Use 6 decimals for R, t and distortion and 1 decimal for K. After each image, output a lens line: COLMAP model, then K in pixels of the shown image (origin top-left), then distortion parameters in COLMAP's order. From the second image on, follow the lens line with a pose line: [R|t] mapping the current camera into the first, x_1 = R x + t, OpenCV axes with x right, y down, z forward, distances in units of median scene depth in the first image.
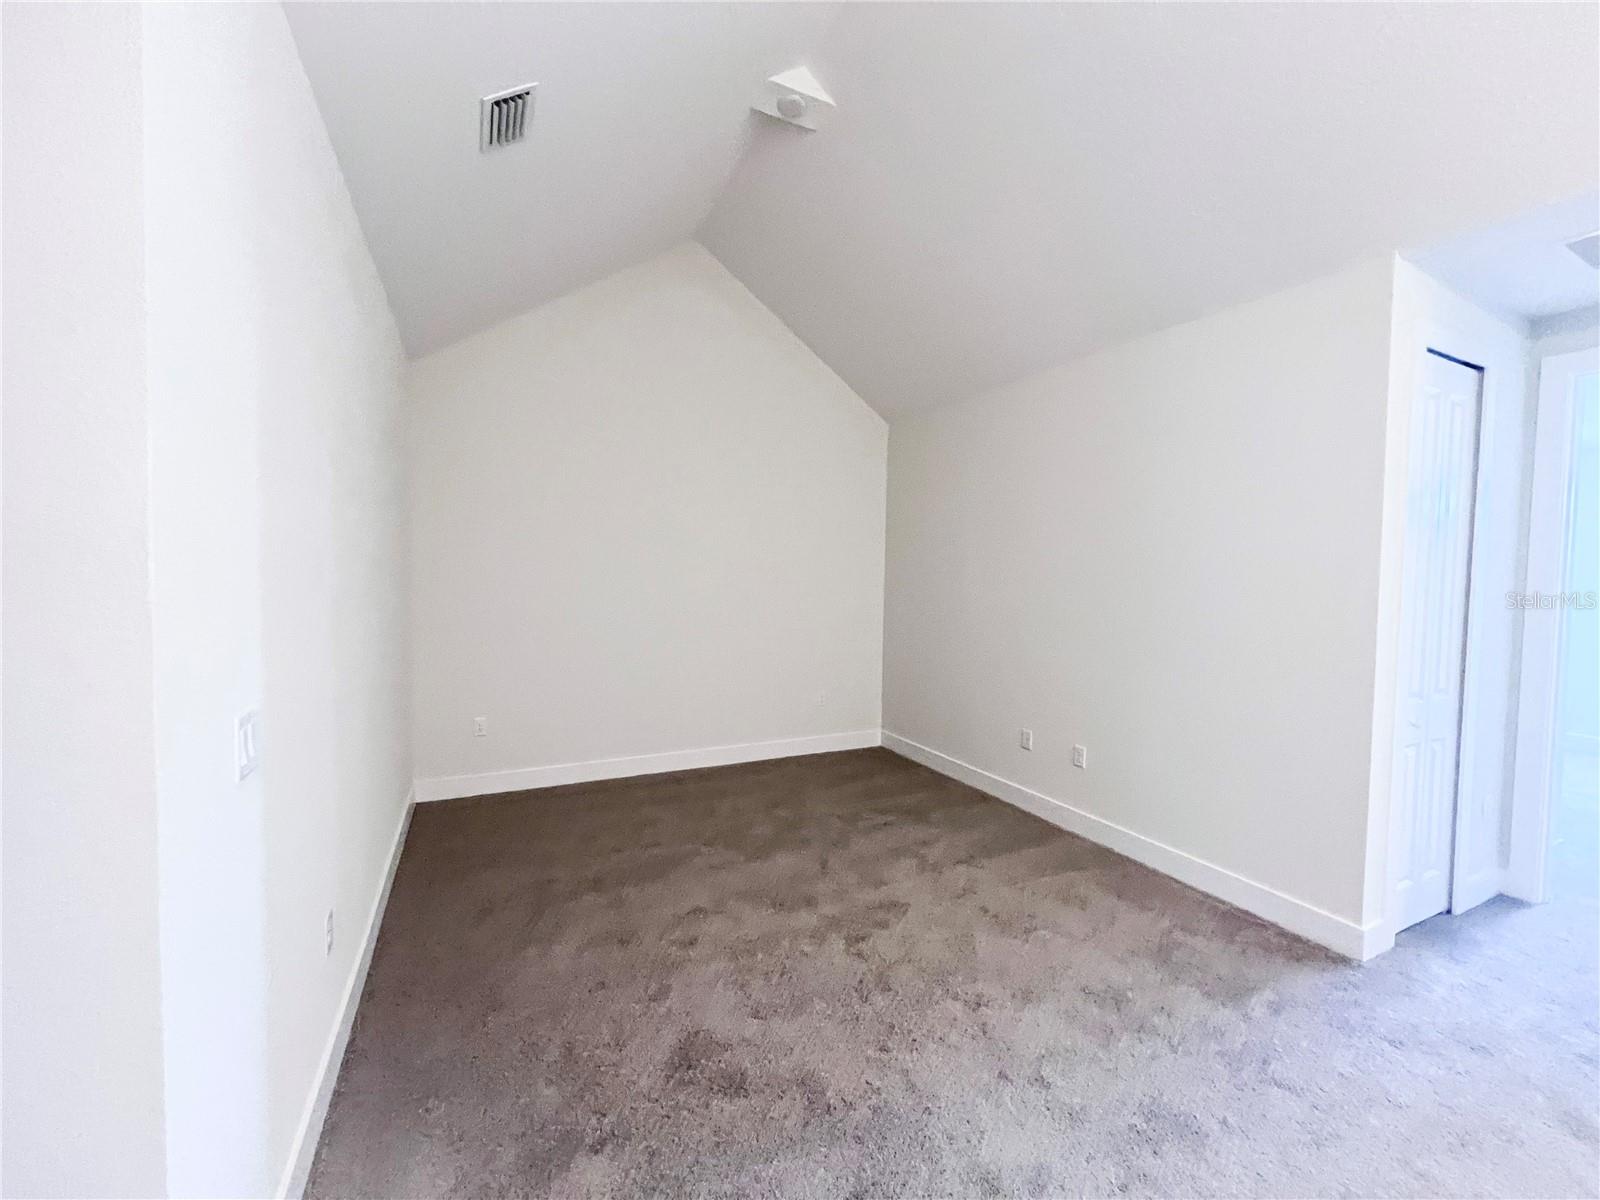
lens RADIAL K [[640.6, 0, 808.1], [0, 640.6, 601.1], [0, 0, 1]] dist [0.001785, 0.000334]
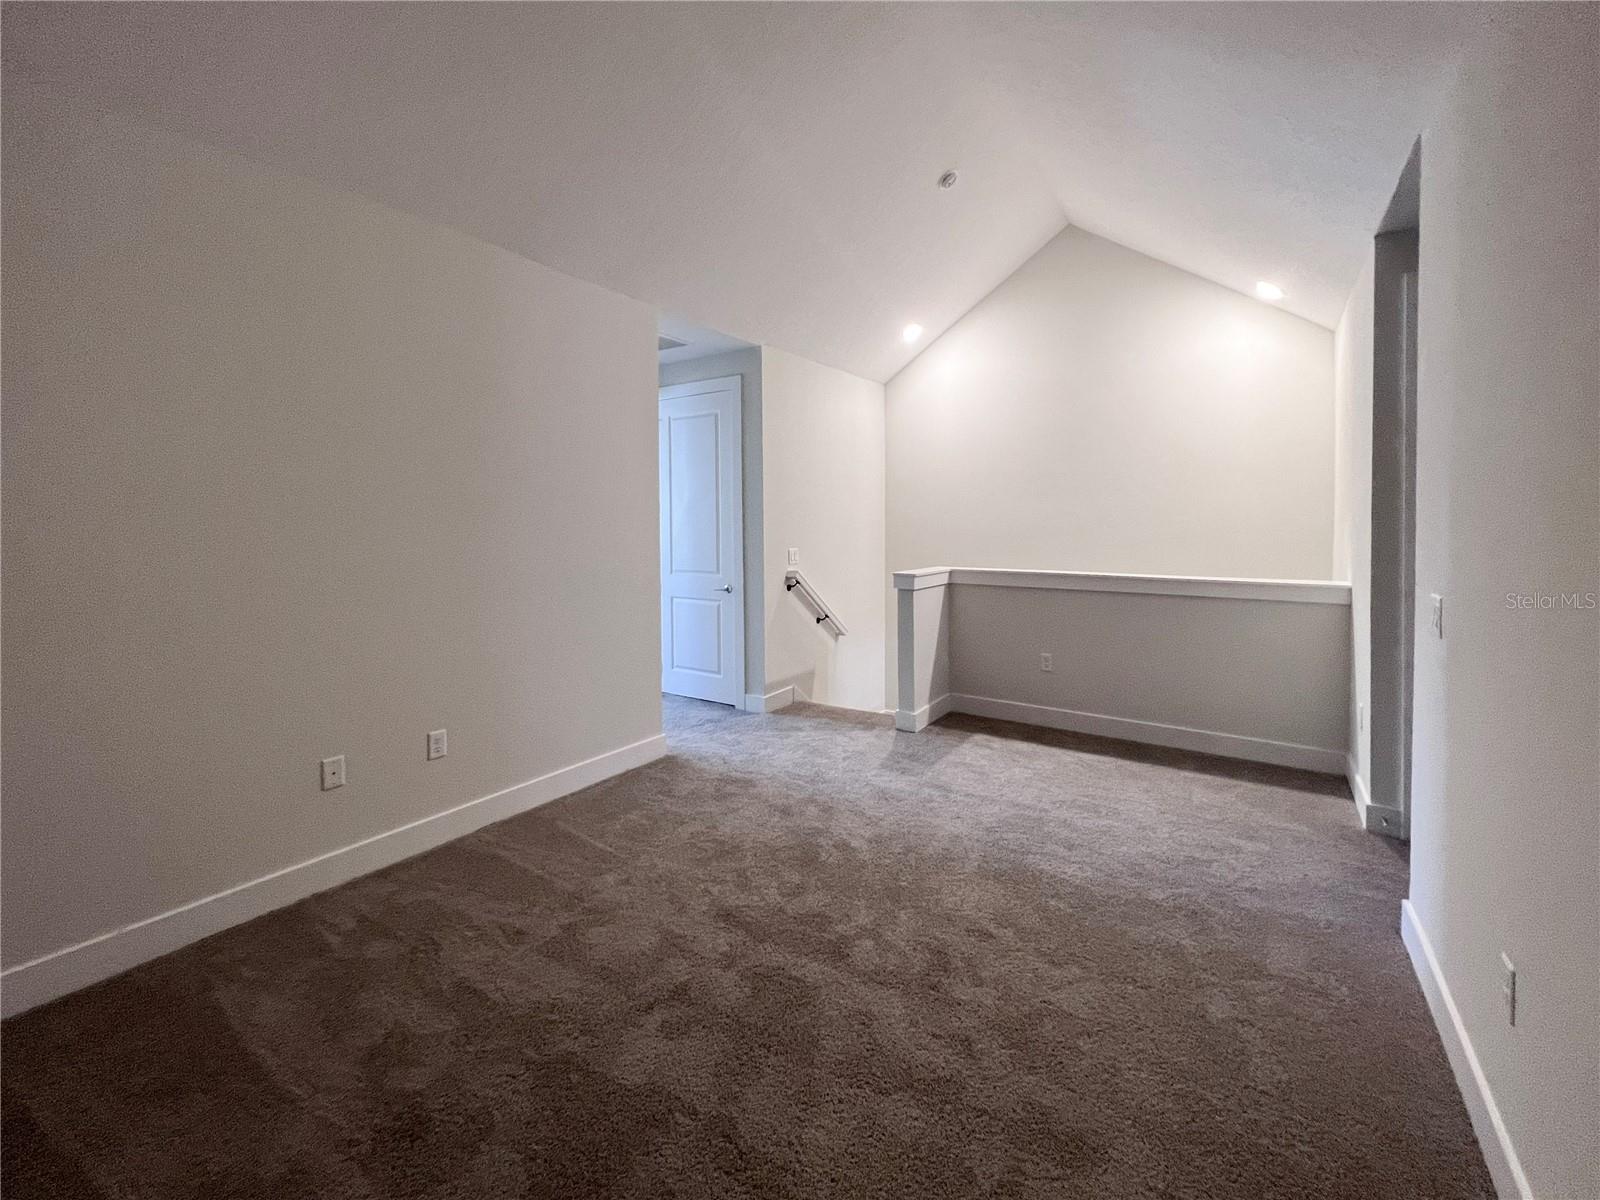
lens RADIAL K [[652.7, 0, 809.2], [0, 652.7, 598.7], [0, 0, 1]] dist [-0.000188, 0.000017]
pose [[-0.497910, -0.109826, 0.860246, -0.566654], [0.029482, 0.989232, 0.143358, -0.038217], [-0.866727, 0.096741, -0.489311, 1.234913]]
